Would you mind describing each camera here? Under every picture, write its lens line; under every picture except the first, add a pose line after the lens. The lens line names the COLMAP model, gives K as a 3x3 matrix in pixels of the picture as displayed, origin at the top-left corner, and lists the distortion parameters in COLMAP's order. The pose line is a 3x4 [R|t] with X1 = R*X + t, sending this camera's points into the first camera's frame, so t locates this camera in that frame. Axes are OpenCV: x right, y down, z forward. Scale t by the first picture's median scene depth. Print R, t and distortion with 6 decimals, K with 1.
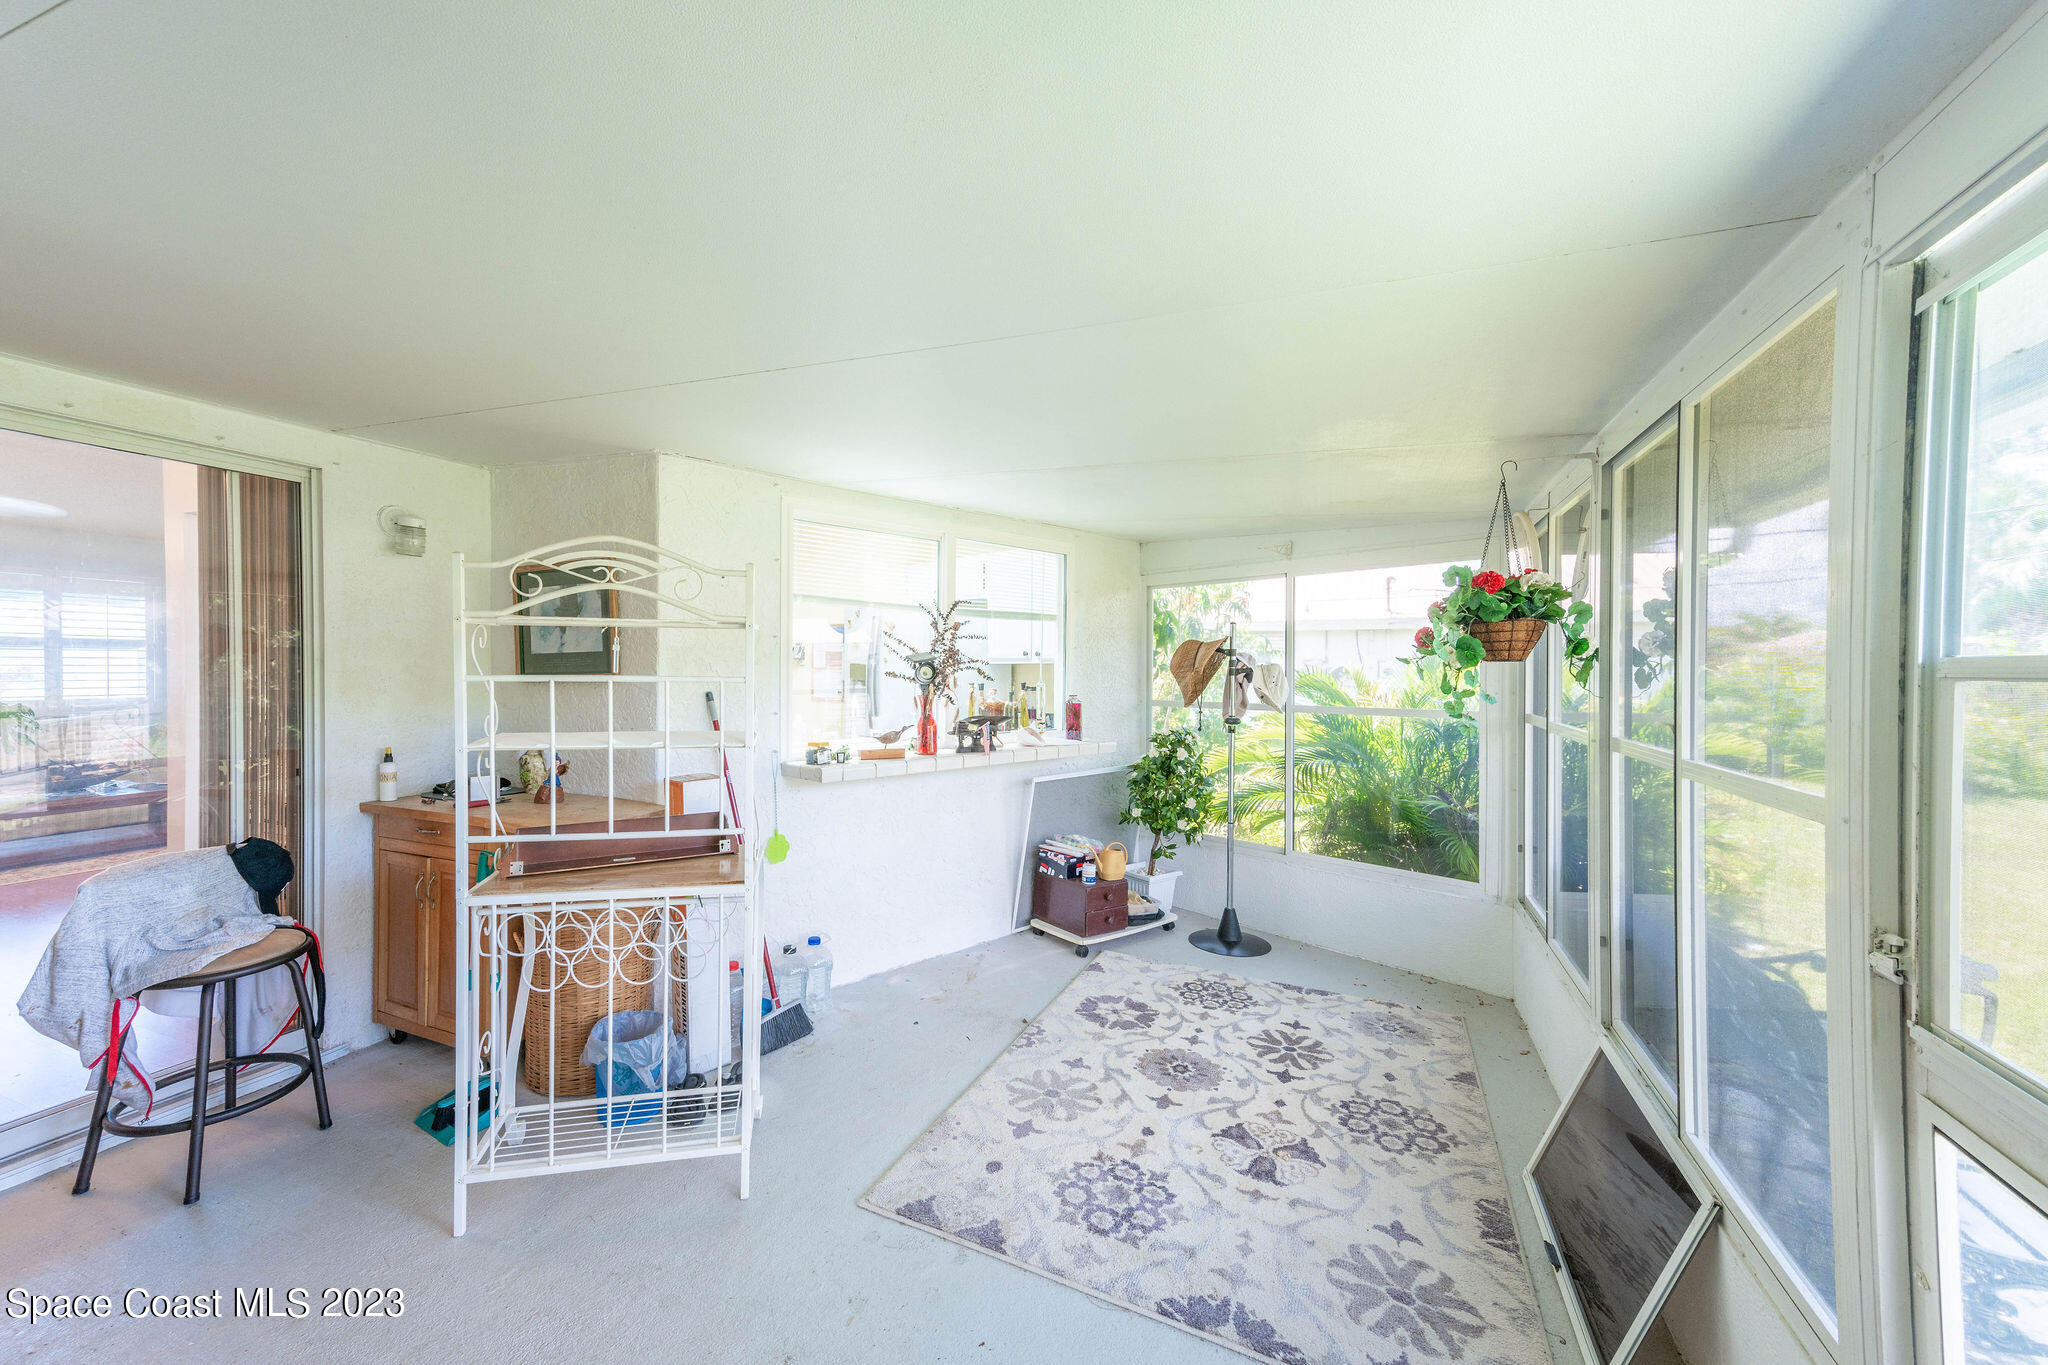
lens RADIAL K [[806.1, 0, 978.5], [0, 806.1, 676.0], [0, 0, 1]] dist [0.031883, 0.000053]
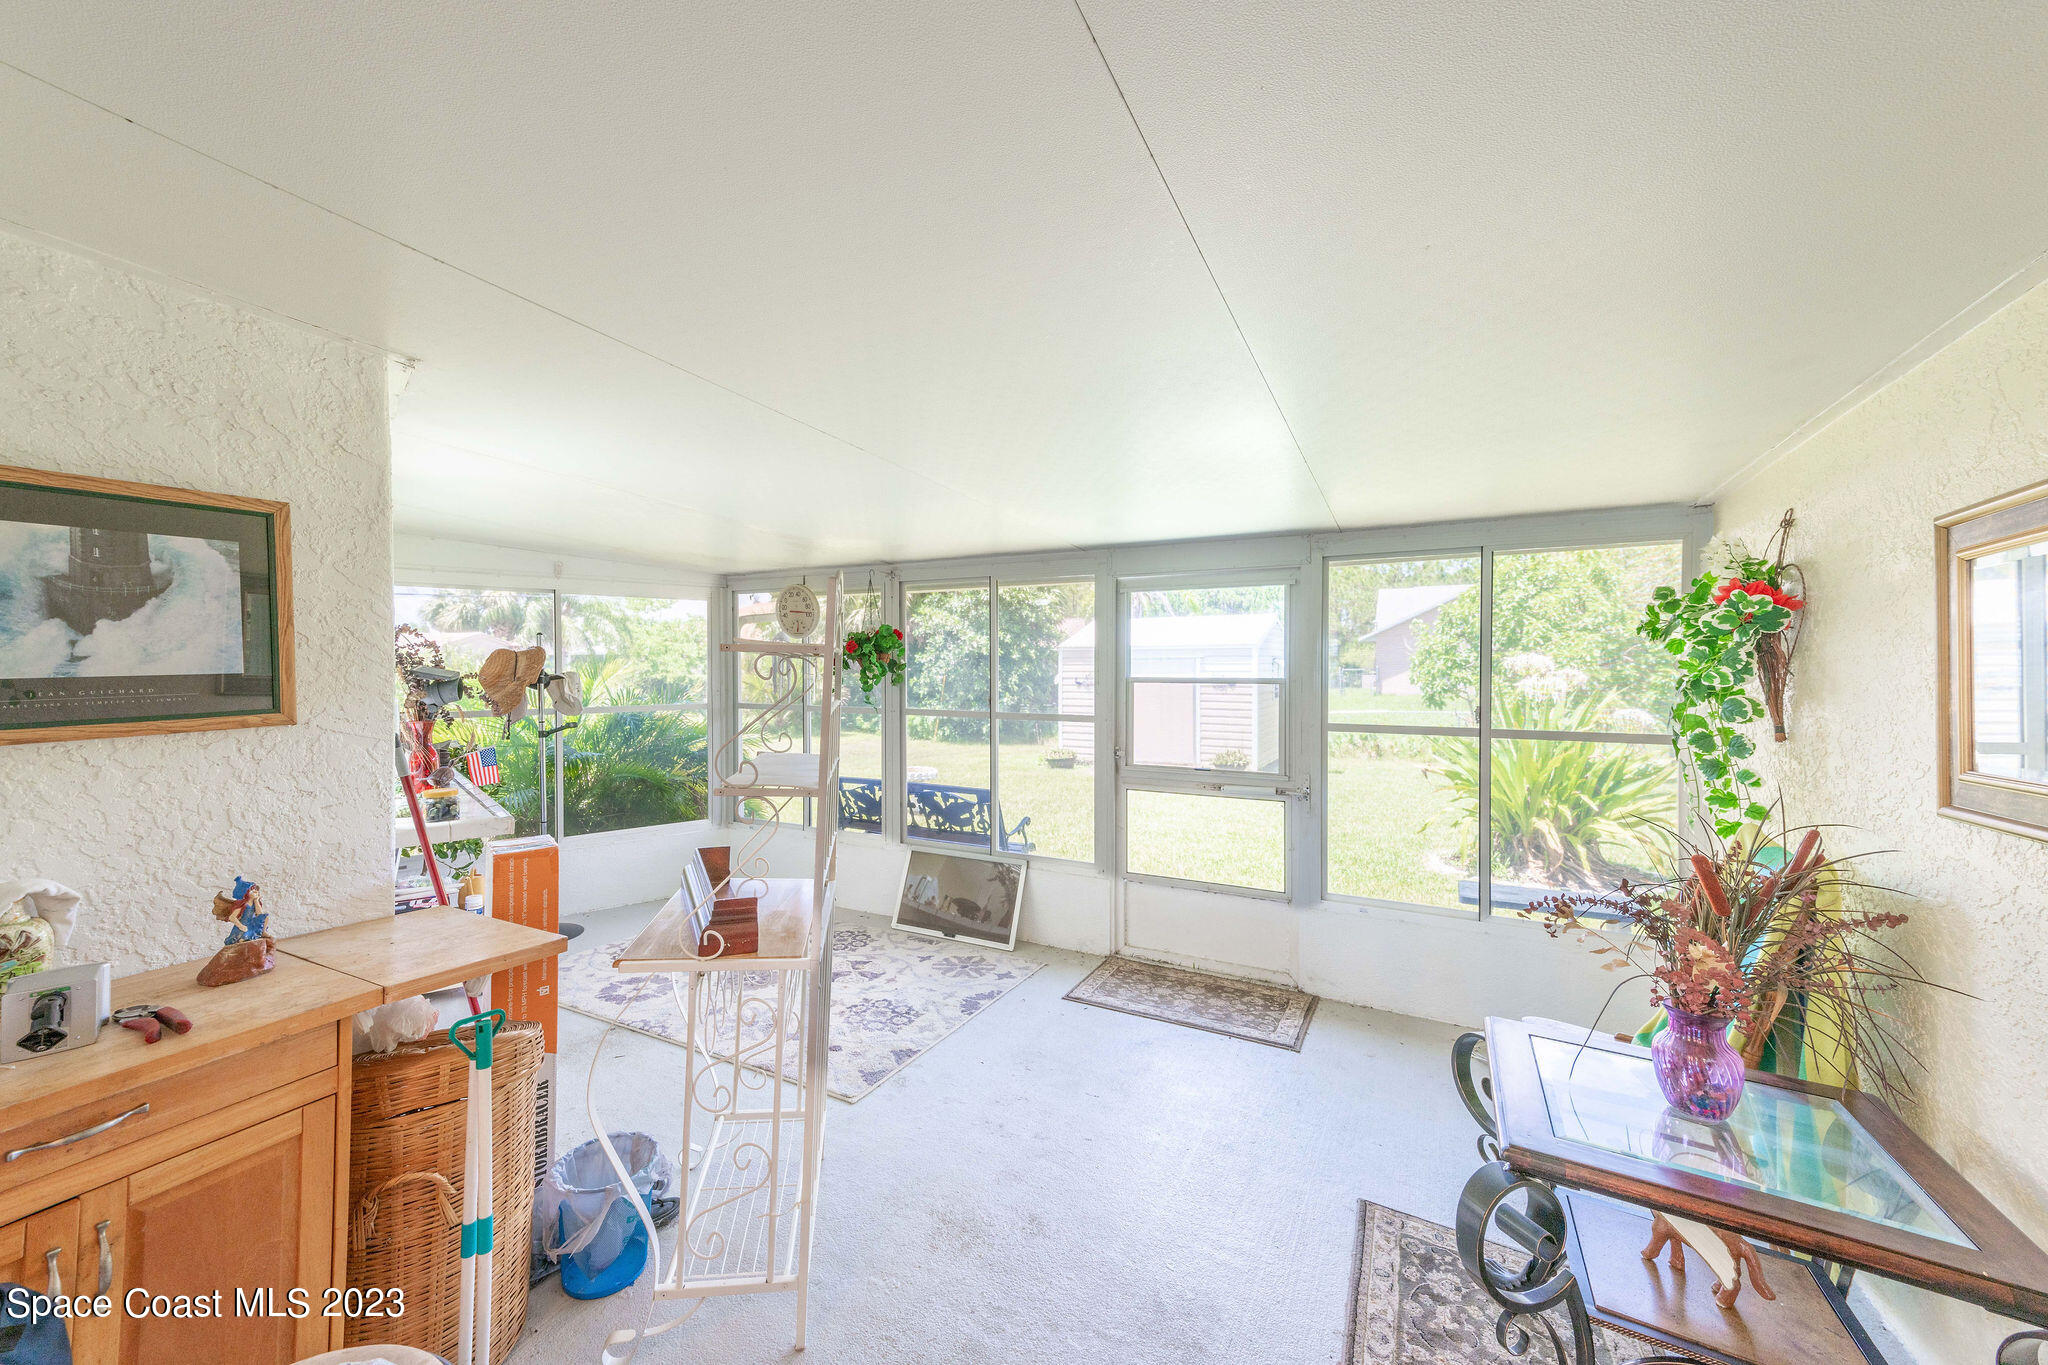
lens RADIAL K [[806.1, 0, 978.5], [0, 806.1, 676.0], [0, 0, 1]] dist [0.031883, 0.000053]
pose [[0.069743, -0.020471, 0.997355, -1.343180], [0.006030, 0.999780, 0.020100, -0.050462], [-0.997547, 0.004612, 0.069851, 0.678905]]
